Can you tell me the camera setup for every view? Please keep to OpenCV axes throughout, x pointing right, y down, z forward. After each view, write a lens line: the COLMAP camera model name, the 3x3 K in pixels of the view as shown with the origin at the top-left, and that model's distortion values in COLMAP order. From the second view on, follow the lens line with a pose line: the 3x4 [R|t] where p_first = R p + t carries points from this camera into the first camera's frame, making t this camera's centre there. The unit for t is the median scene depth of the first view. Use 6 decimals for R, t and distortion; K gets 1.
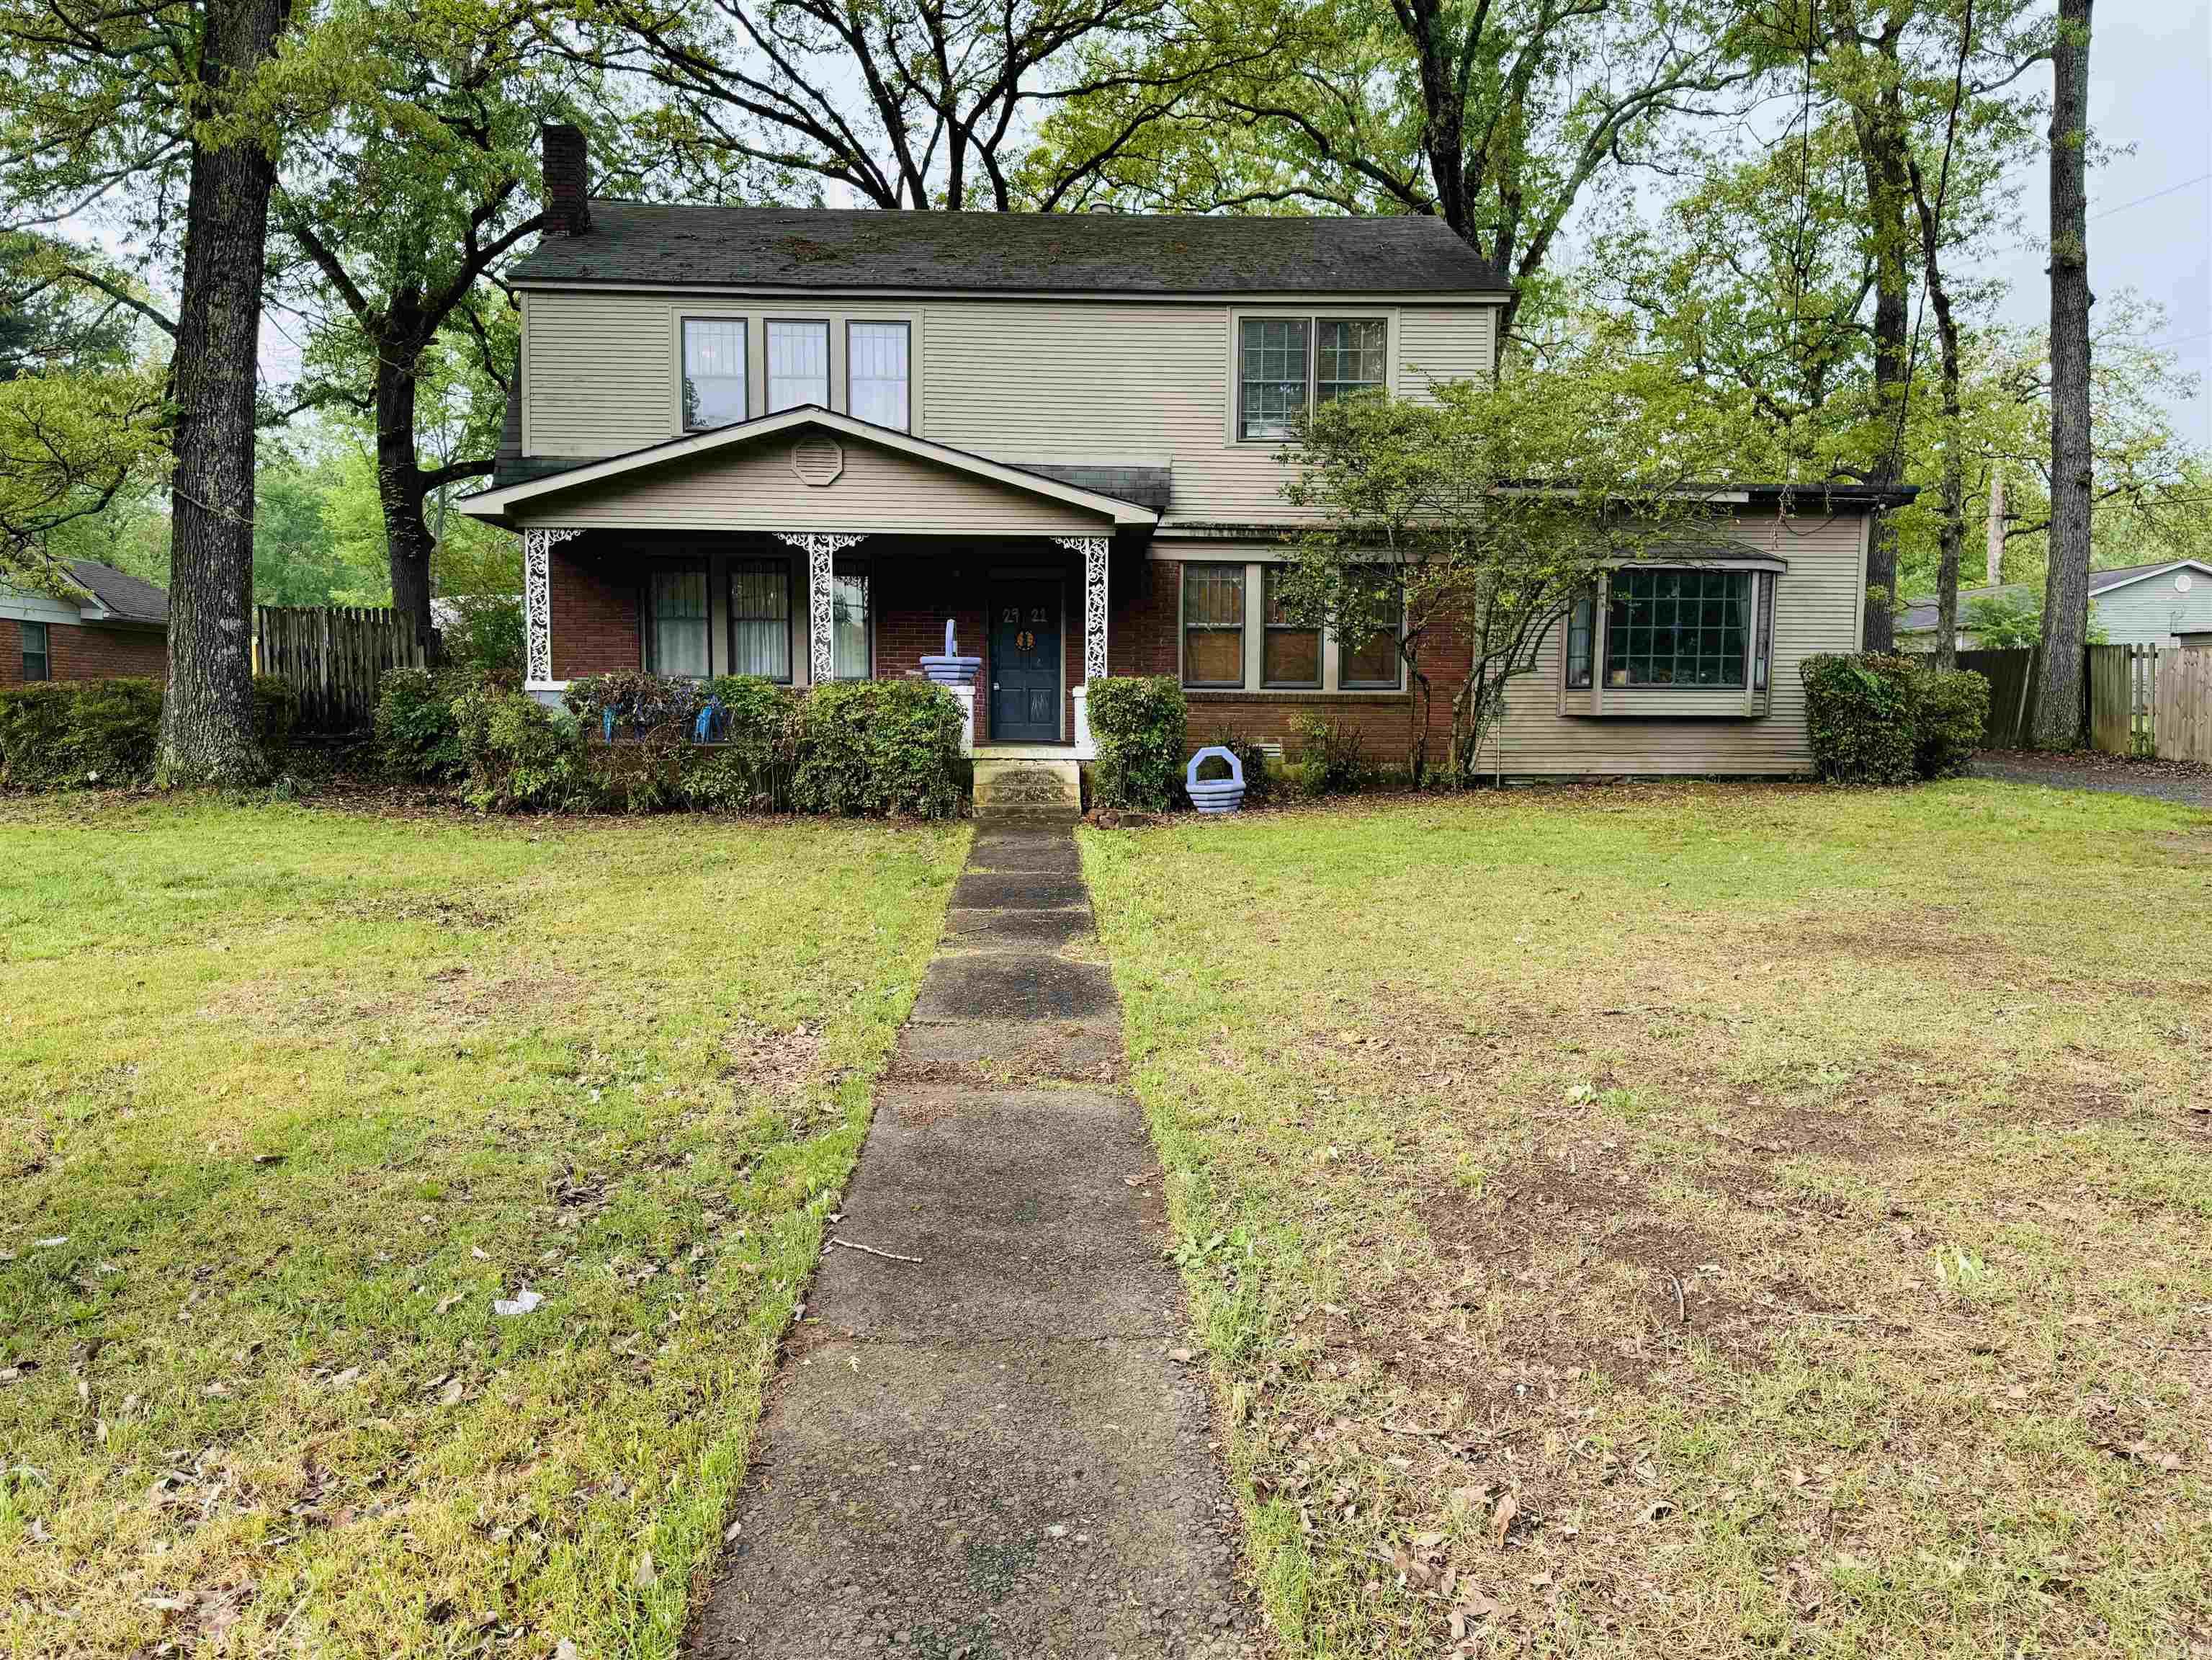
lens RADIAL K [[1561.4, 0, 1113.6], [0, 1561.4, 845.7], [0, 0, 1]] dist [0.057752, -0.076898]
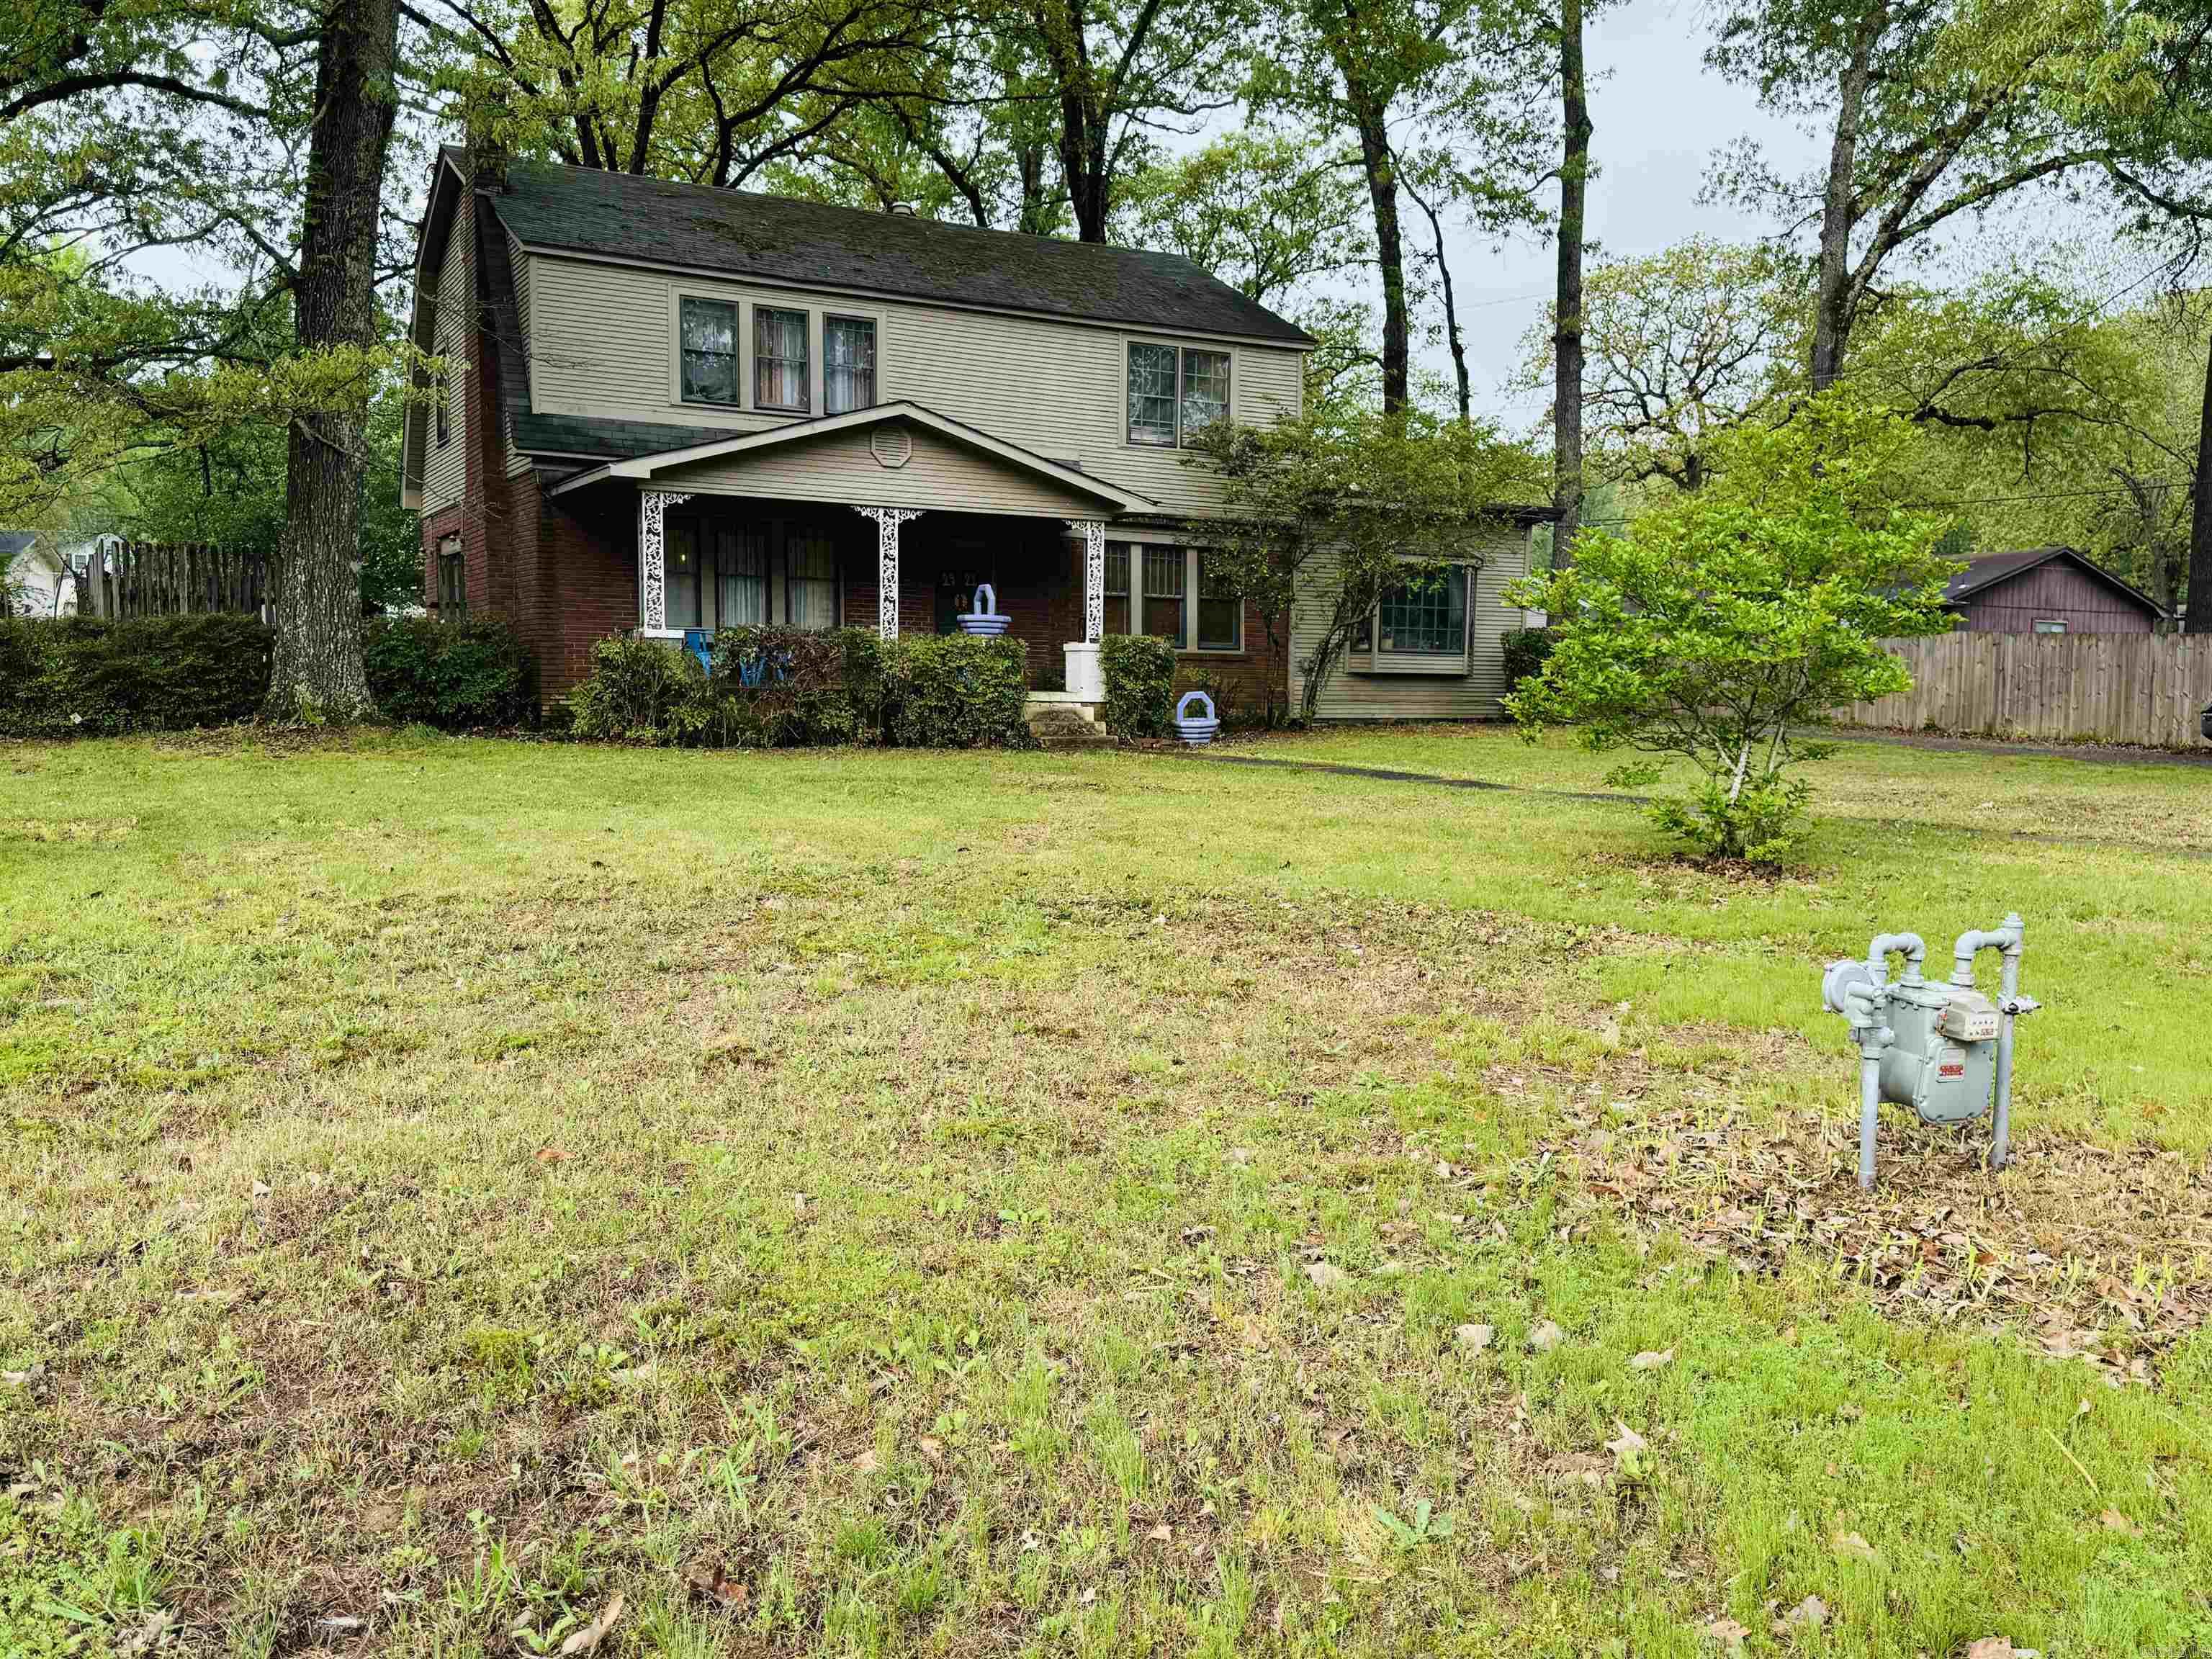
lens RADIAL K [[1868.6, 0, 1094.4], [0, 1868.6, 831.5], [0, 0, 1]] dist [0.048455, -0.004350]
pose [[0.889416, -0.028485, 0.456209, -0.672091], [0.033403, 0.999438, -0.002719, 0.049350], [-0.455876, 0.017657, 0.889868, -0.297924]]
